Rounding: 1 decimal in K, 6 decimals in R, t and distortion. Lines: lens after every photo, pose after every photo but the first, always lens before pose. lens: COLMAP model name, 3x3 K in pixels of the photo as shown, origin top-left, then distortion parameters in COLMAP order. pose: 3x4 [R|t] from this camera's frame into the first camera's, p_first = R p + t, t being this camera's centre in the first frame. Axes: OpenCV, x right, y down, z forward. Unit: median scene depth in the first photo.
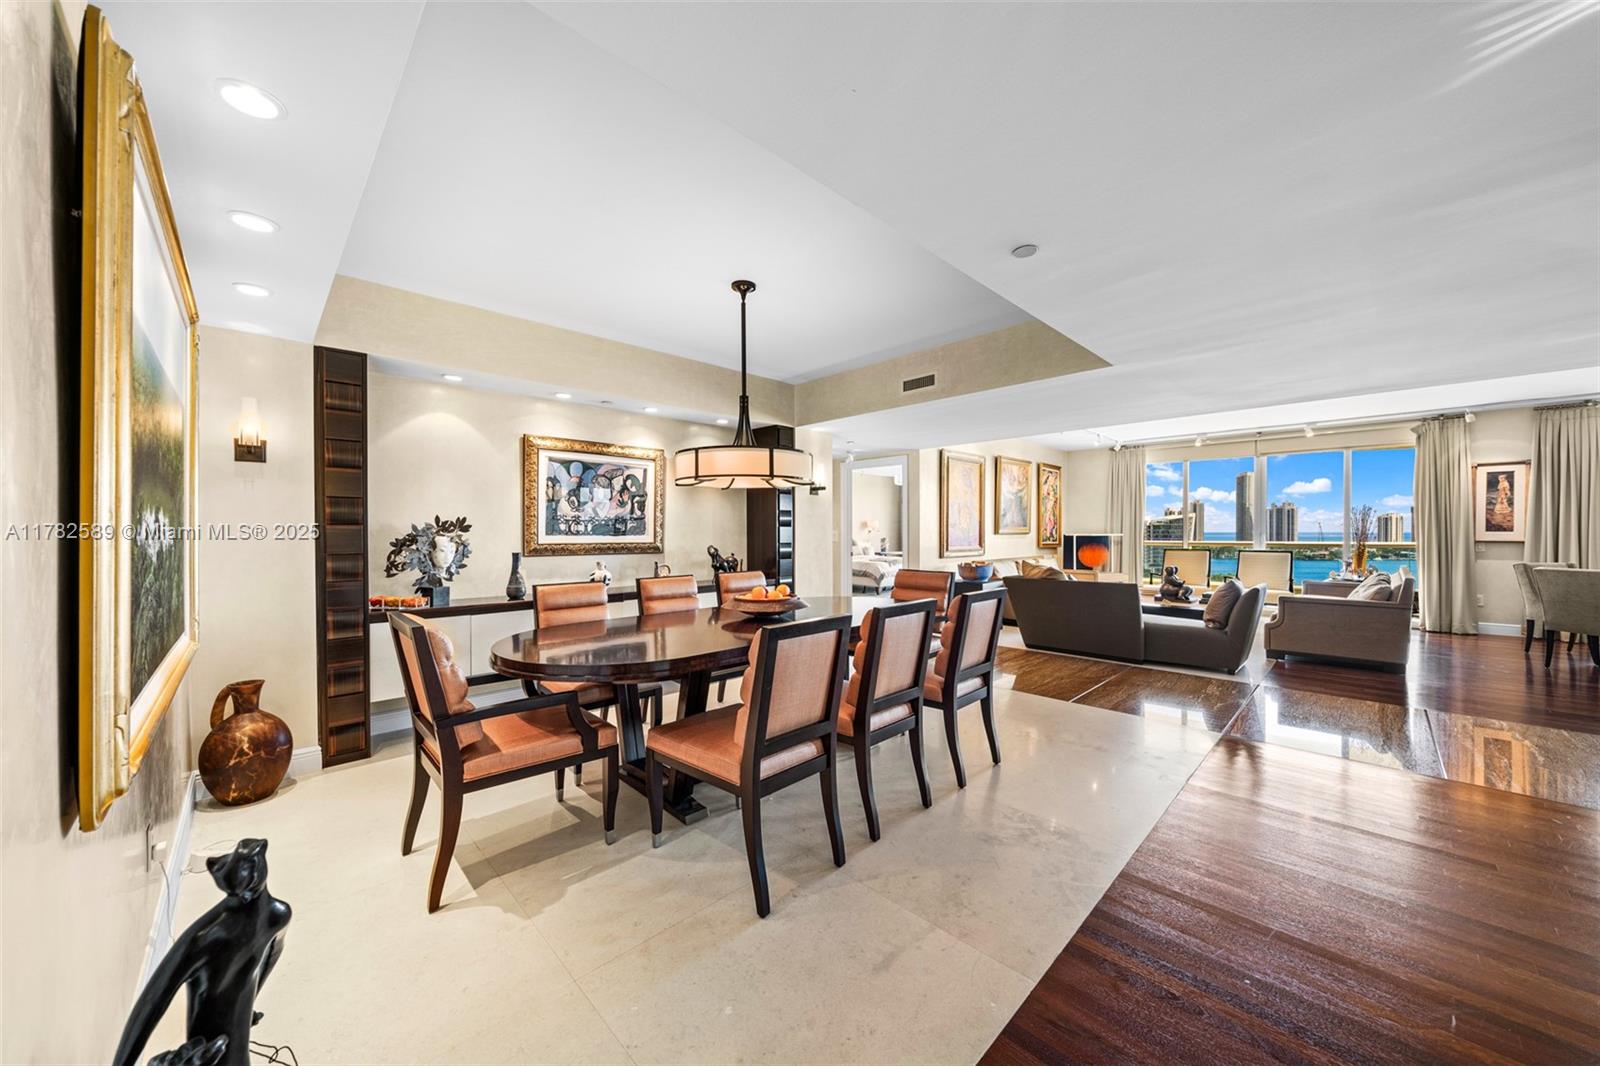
lens RADIAL K [[553.3, 0, 798.2], [0, 553.3, 535.1], [0, 0, 1]] dist [-0.006533, -0.000603]
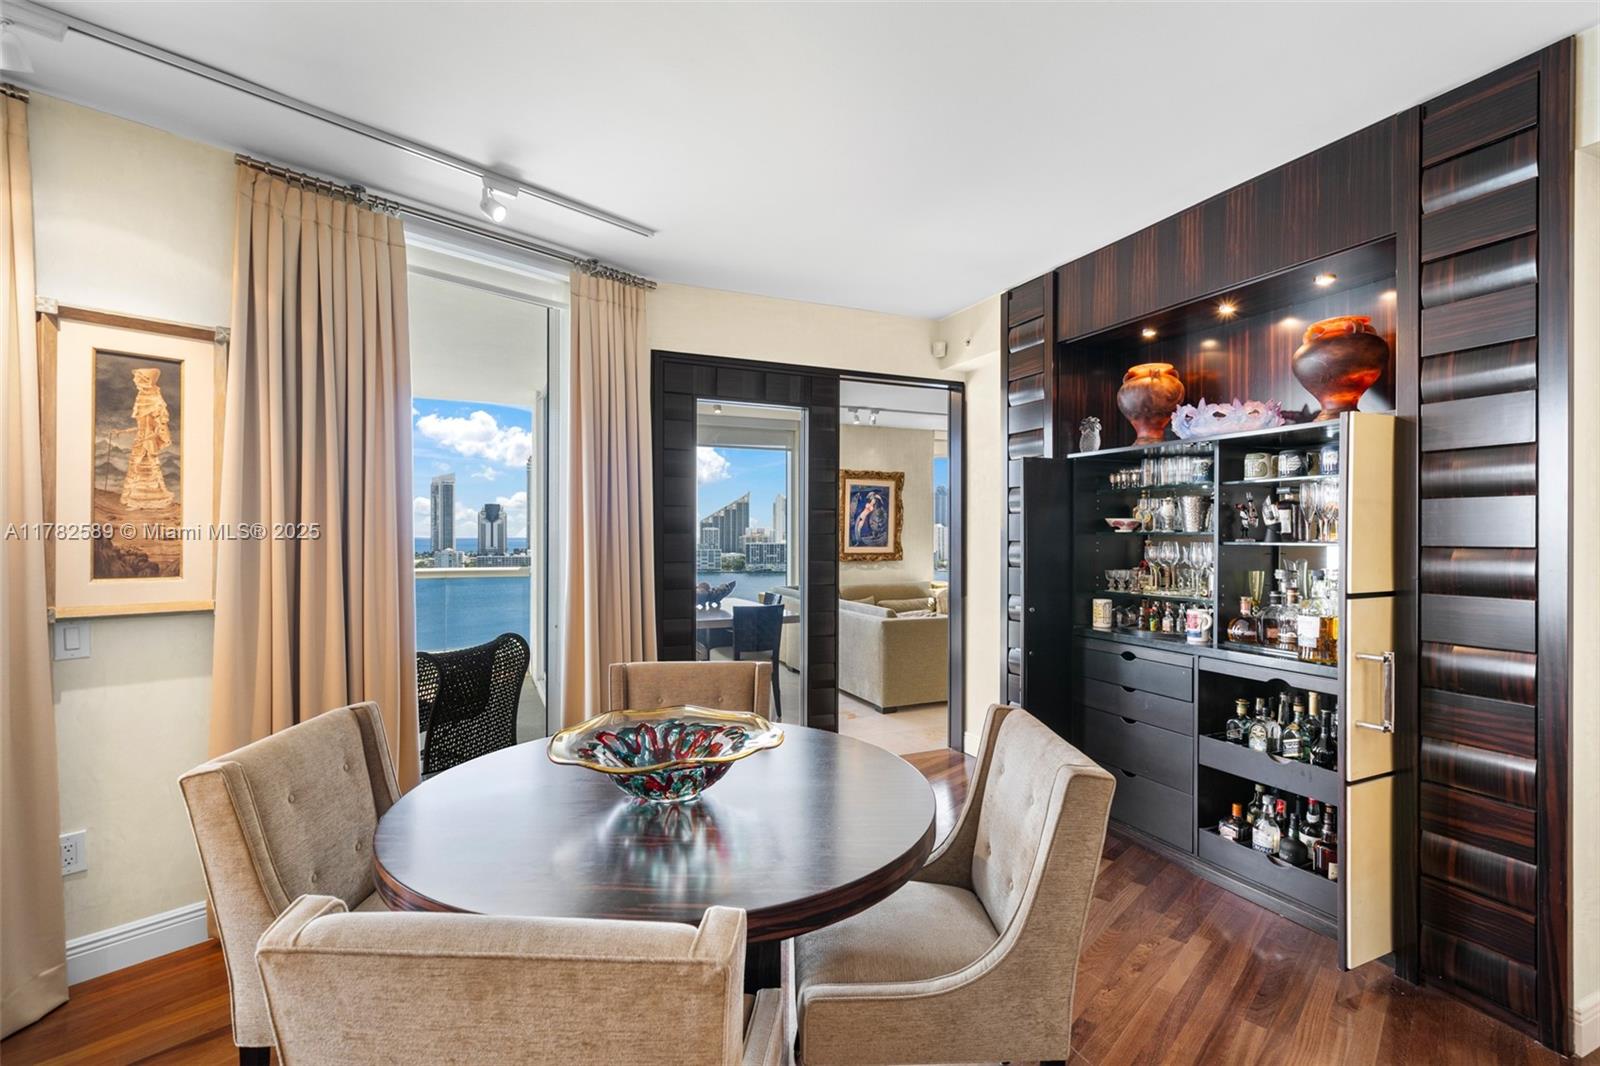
lens RADIAL K [[717.5, 0, 798.2], [0, 717.5, 538.8], [0, 0, 1]] dist [0.002372, 0.000107]
pose [[-0.056198, -0.002971, 0.998415, 1.228204], [0.007730, 0.999964, 0.003411, -0.032318], [-0.998390, 0.007909, -0.056173, 0.936747]]
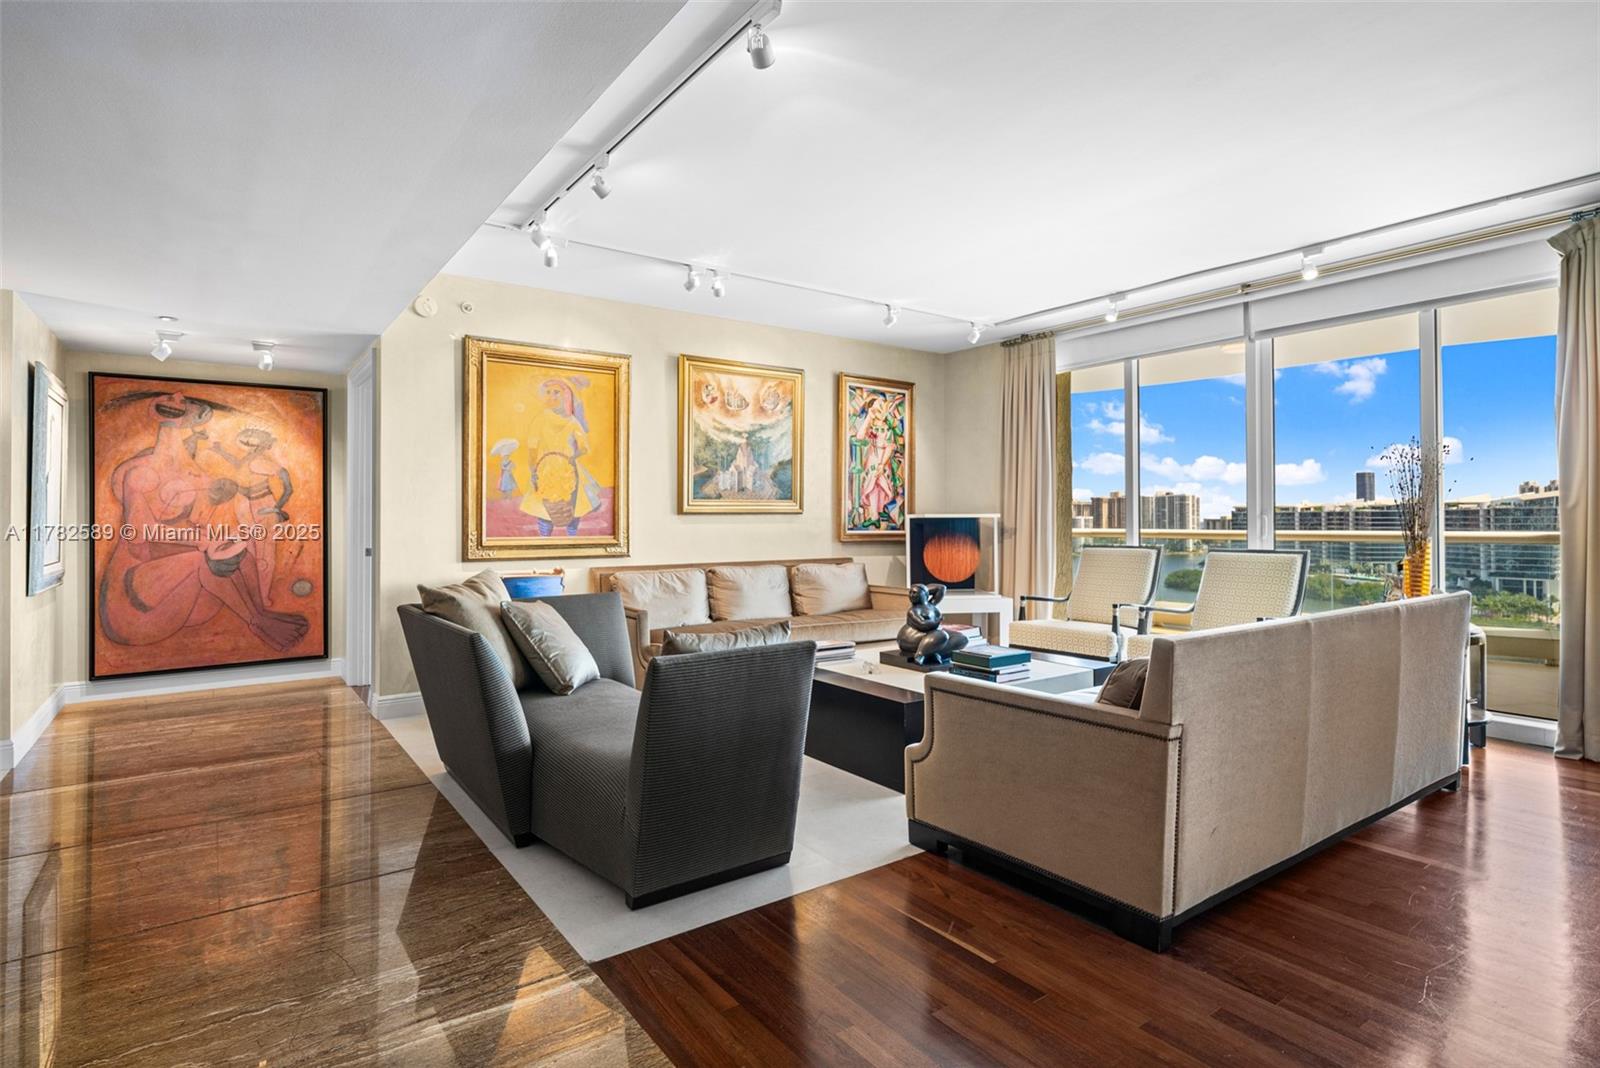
lens RADIAL K [[817.5, 0, 795.1], [0, 817.5, 508.6], [0, 0, 1]] dist [-0.001590, 0.000132]
pose [[0.990617, -0.002422, -0.136649, 0.952293], [-0.000396, 0.999788, -0.020594, 0.014715], [0.136670, 0.020455, 0.990405, 0.501108]]
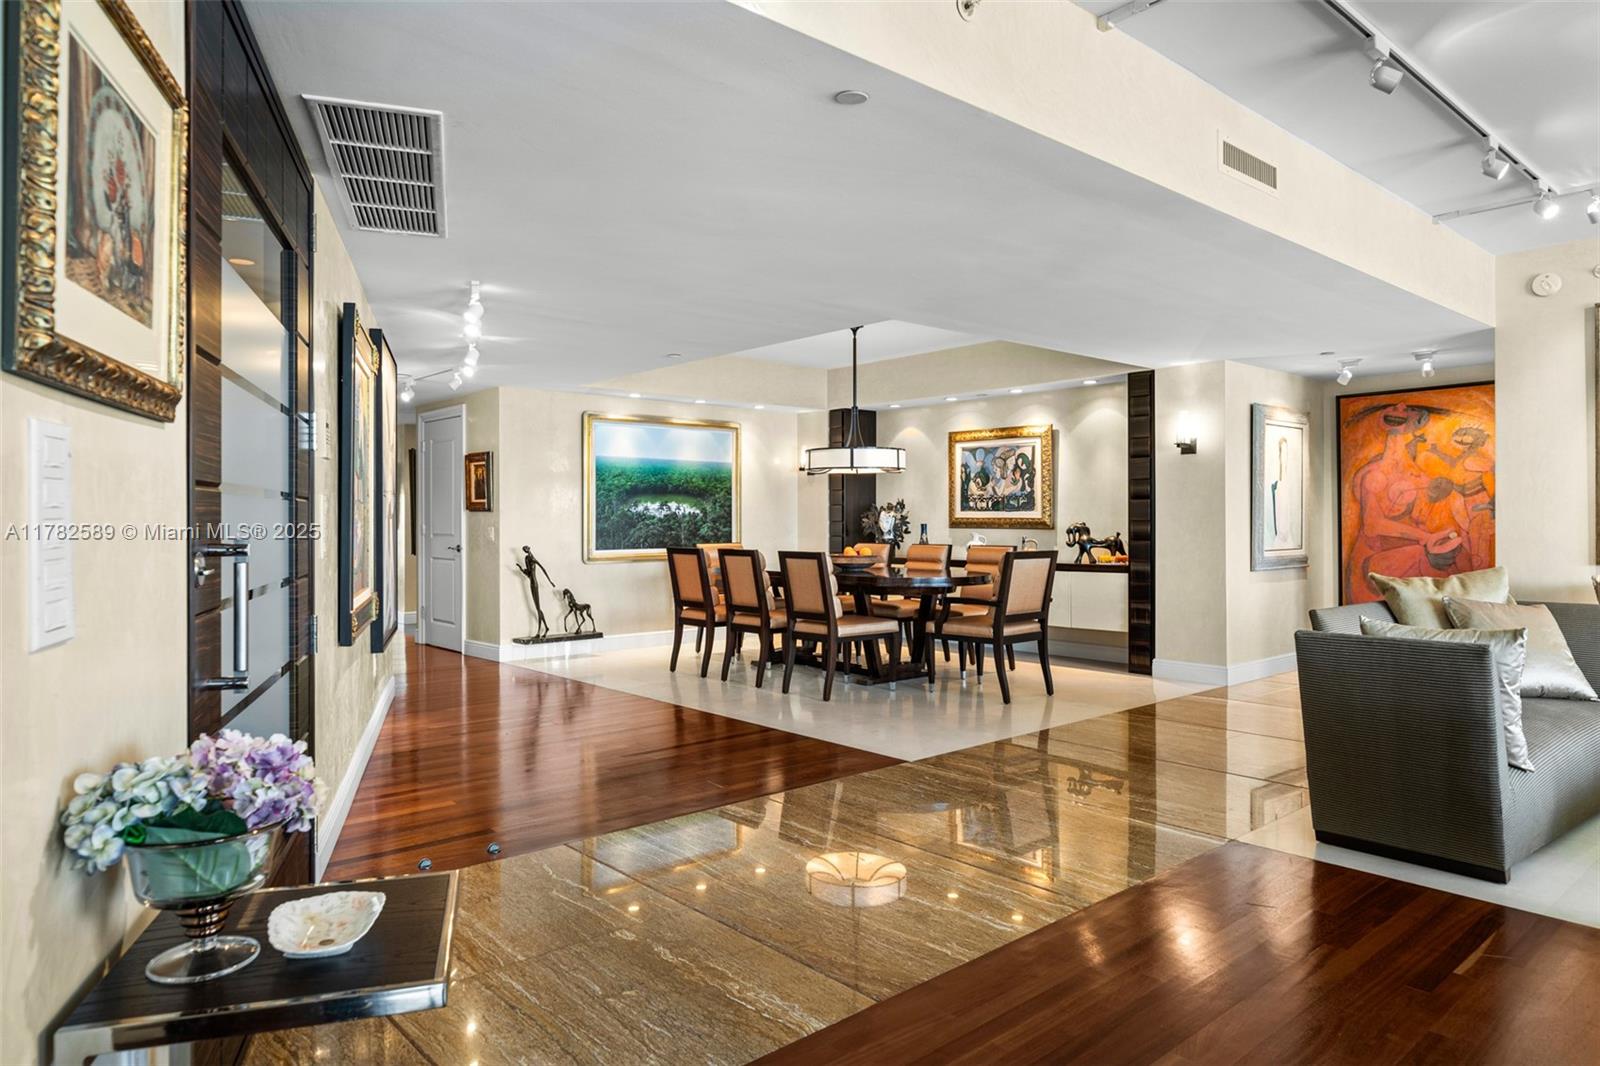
lens RADIAL K [[983.4, 0, 804.2], [0, 983.4, 519.1], [0, 0, 1]] dist [-0.005367, 0.000458]
pose [[-0.040738, 0.002523, -0.999167, 1.522677], [-0.004651, 0.999985, 0.002715, 0.011711], [0.999159, 0.004758, -0.040726, 0.642761]]
